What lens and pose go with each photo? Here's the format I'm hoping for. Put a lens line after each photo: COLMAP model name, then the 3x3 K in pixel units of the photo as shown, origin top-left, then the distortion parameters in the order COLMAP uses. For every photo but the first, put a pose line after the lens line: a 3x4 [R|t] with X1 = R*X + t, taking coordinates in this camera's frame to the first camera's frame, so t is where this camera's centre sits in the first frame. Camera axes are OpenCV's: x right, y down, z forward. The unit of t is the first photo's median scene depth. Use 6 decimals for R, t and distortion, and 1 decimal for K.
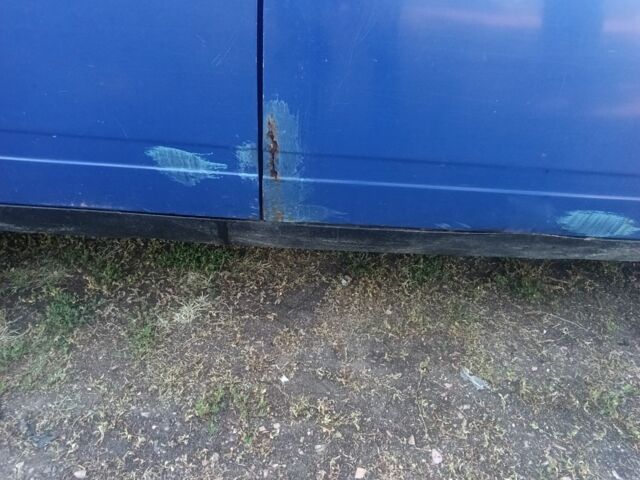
lens RADIAL K [[391.6, 0, 320.0], [0, 391.6, 240.0], [0, 0, 1]] dist [0.005483, -0.001138]
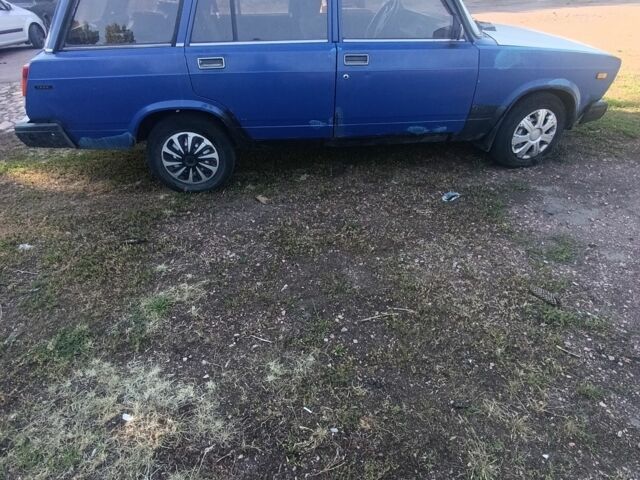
lens RADIAL K [[391.6, 0, 320.0], [0, 391.6, 240.0], [0, 0, 1]] dist [0.005483, -0.001138]
pose [[0.991766, -0.120145, 0.044325, -0.583127], [0.118482, 0.992213, 0.038420, 0.820792], [-0.048596, -0.032852, 0.998278, -3.019819]]
